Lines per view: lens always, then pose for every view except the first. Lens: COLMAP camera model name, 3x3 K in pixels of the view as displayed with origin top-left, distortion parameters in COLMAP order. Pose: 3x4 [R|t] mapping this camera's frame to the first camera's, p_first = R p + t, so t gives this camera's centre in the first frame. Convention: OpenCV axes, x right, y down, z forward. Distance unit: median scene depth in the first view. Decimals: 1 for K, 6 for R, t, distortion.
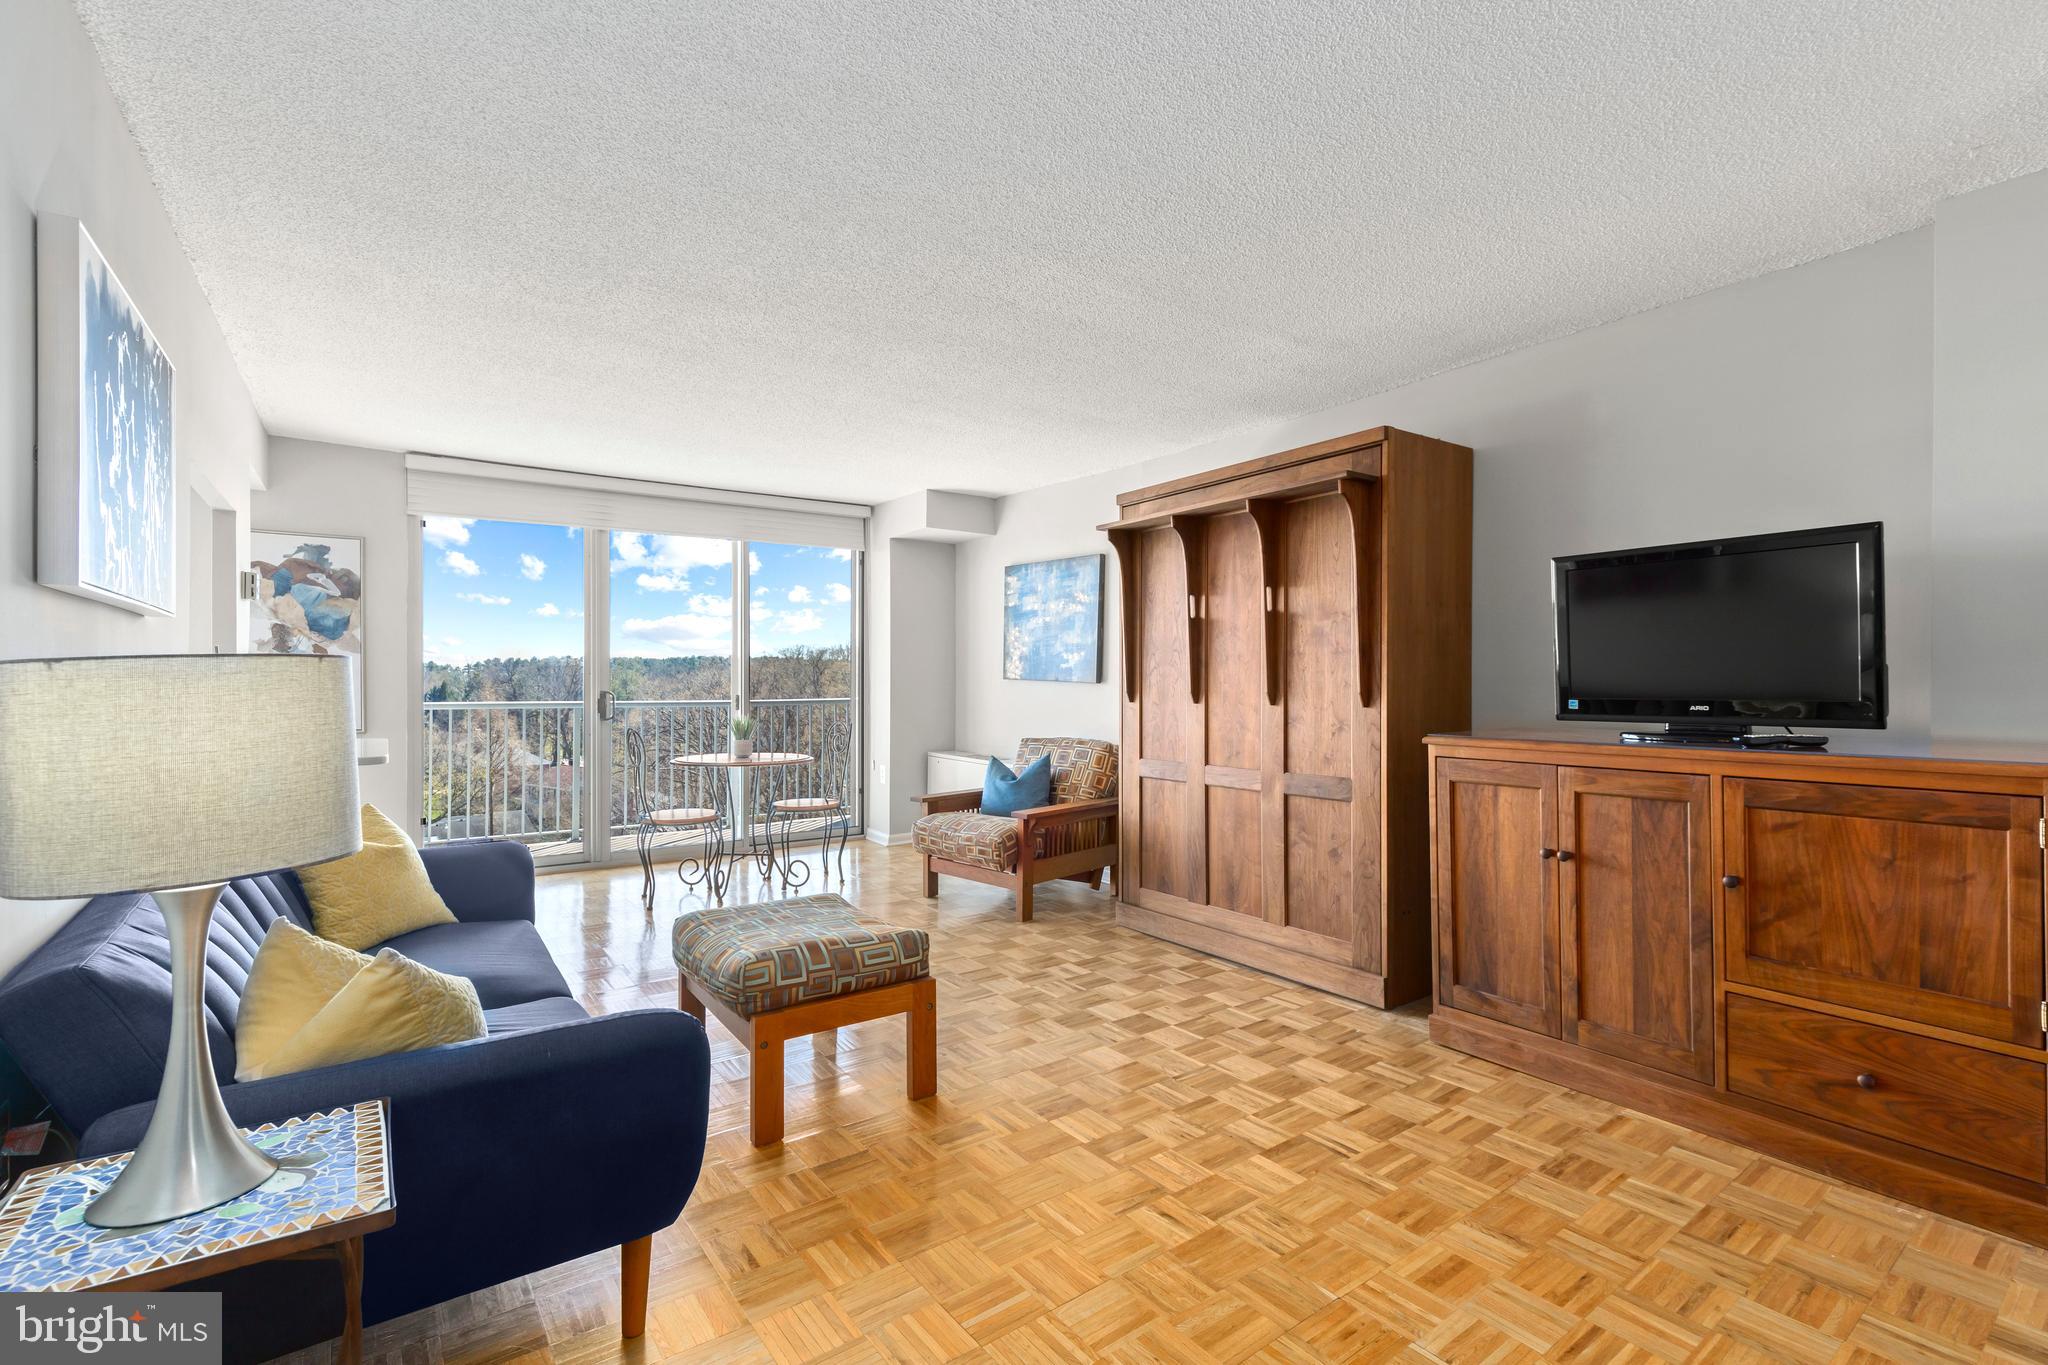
lens RADIAL K [[933.0, 0, 1047.1], [0, 933.0, 687.0], [0, 0, 1]] dist [0.003651, -0.000149]
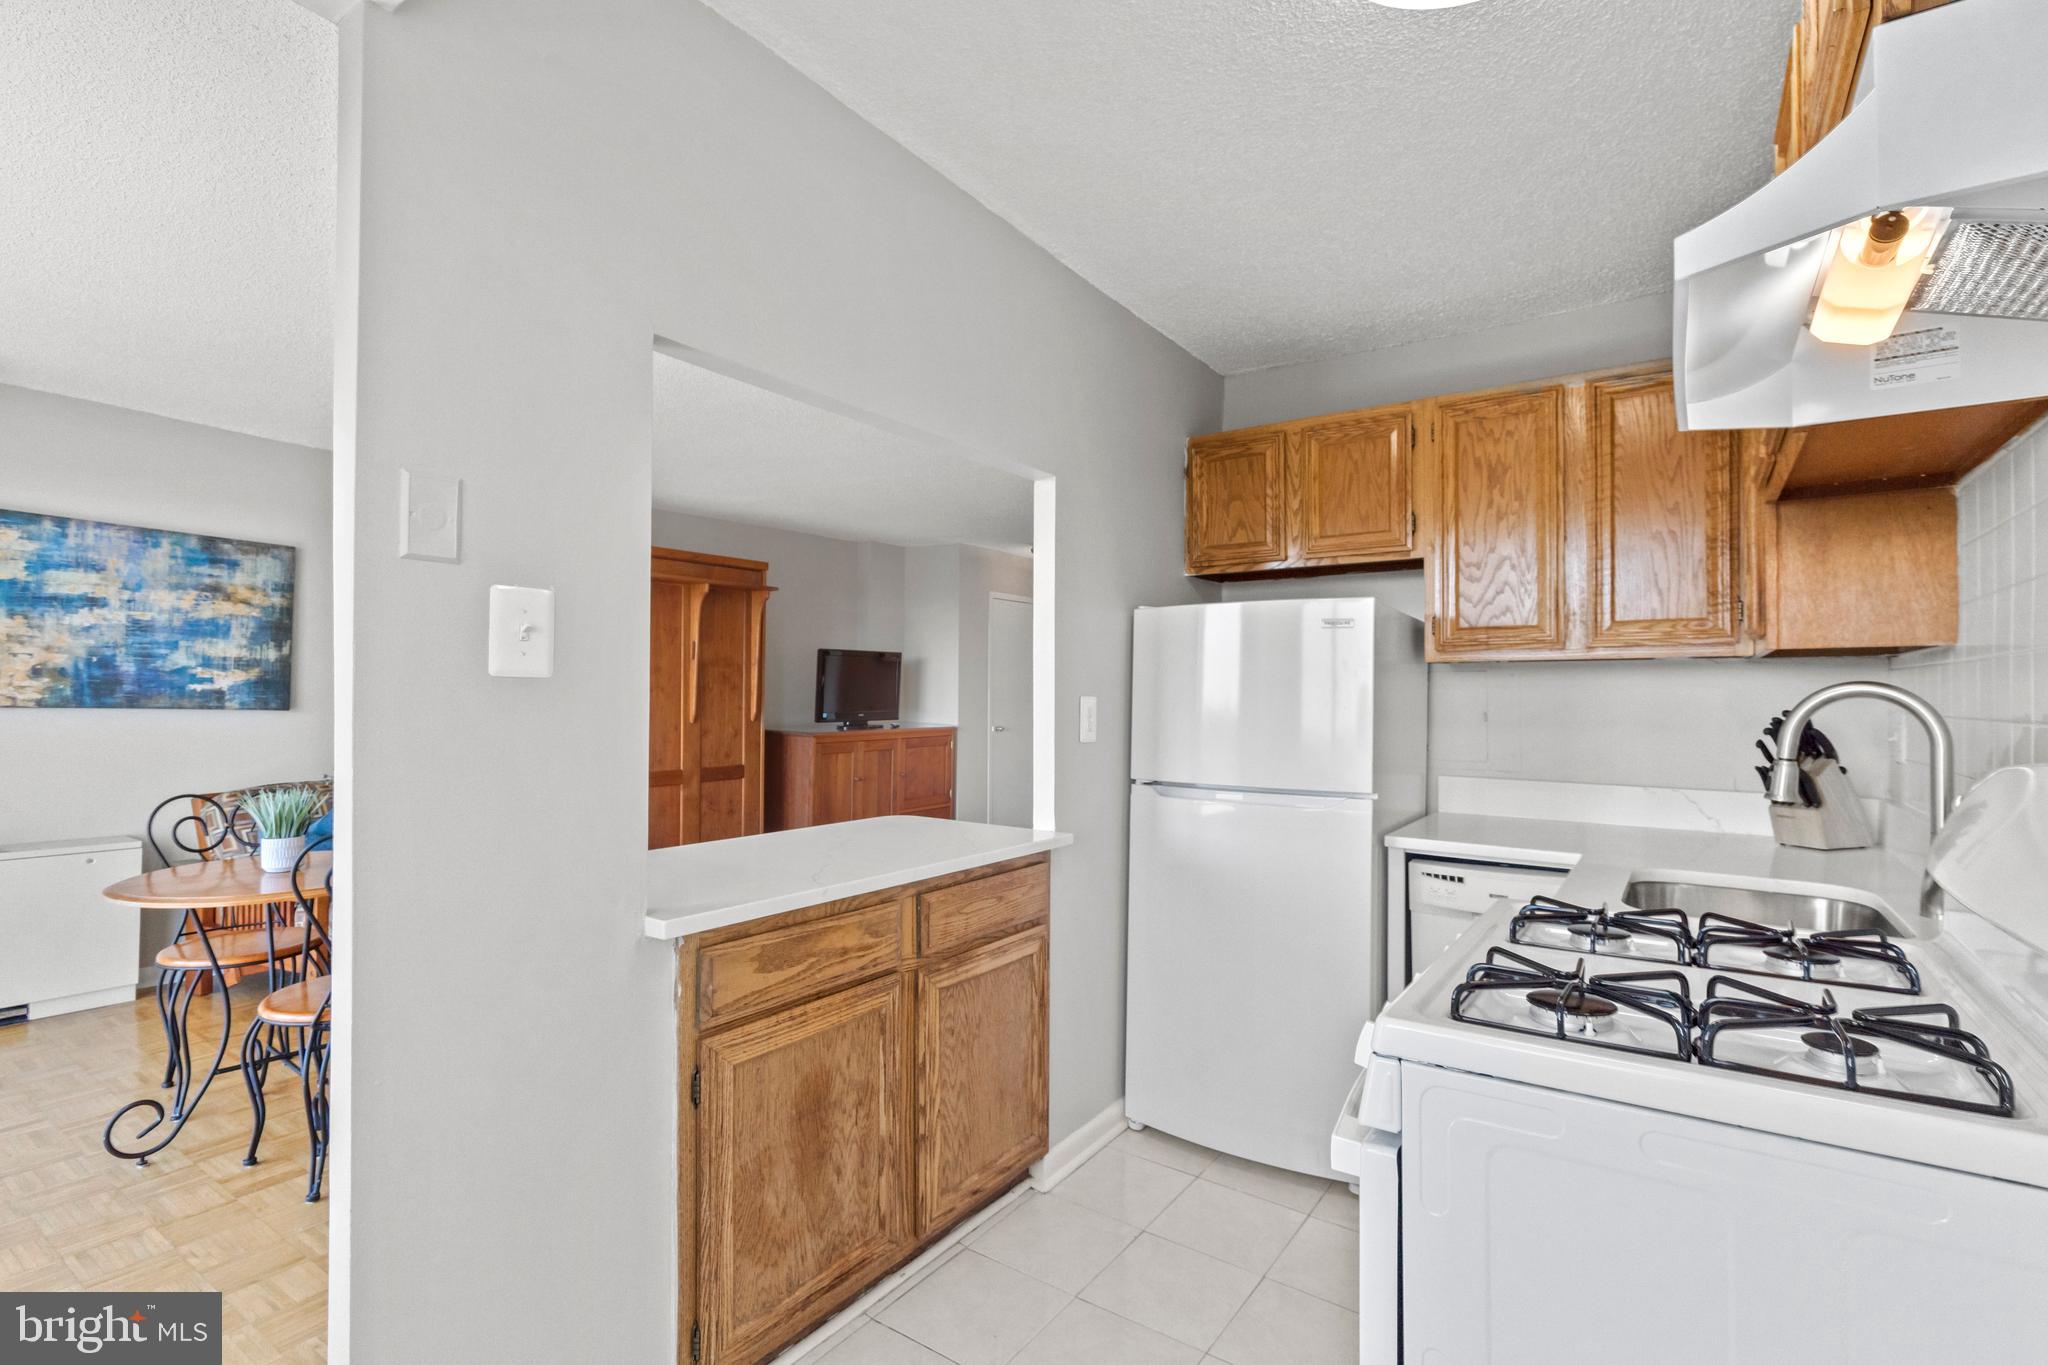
lens RADIAL K [[933.0, 0, 1047.1], [0, 933.0, 687.0], [0, 0, 1]] dist [0.003651, -0.000149]
pose [[-0.342868, -0.001203, 0.939383, -1.657769], [-0.005358, 0.999985, -0.000675, -0.049081], [-0.939368, -0.005264, -0.342869, 1.226196]]
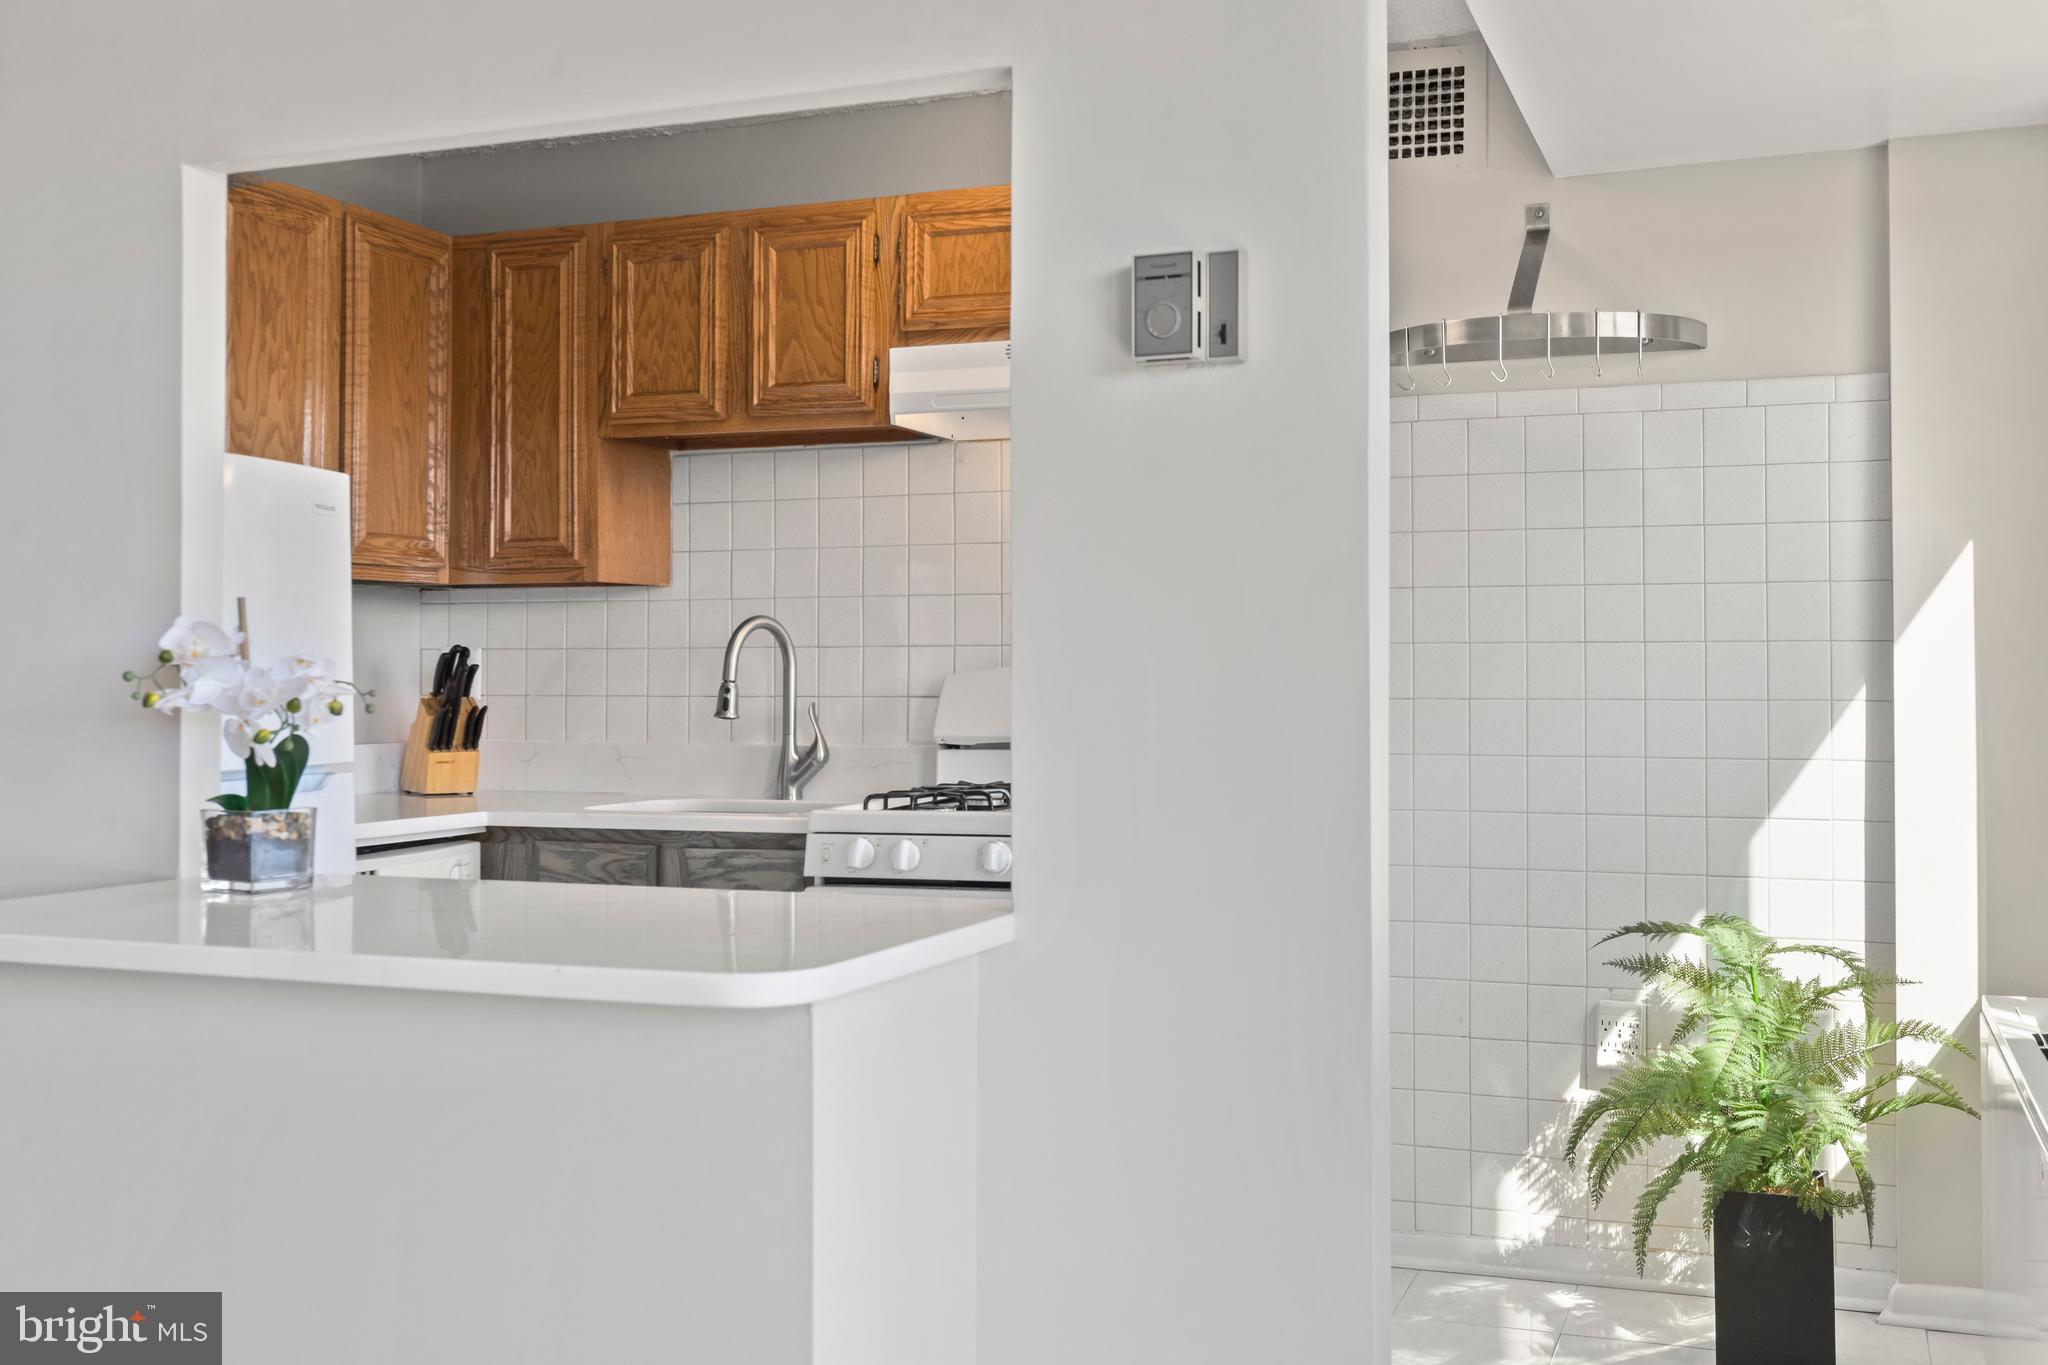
lens RADIAL K [[1974.9, 0, 1066.1], [0, 1974.9, 641.5], [0, 0, 1]] dist [0.006250, 0.005283]
pose [[-0.831659, -0.014245, -0.555104, -0.713834], [-0.005441, 0.999832, -0.017506, -0.013214], [0.555260, -0.011539, -0.831597, 1.876270]]
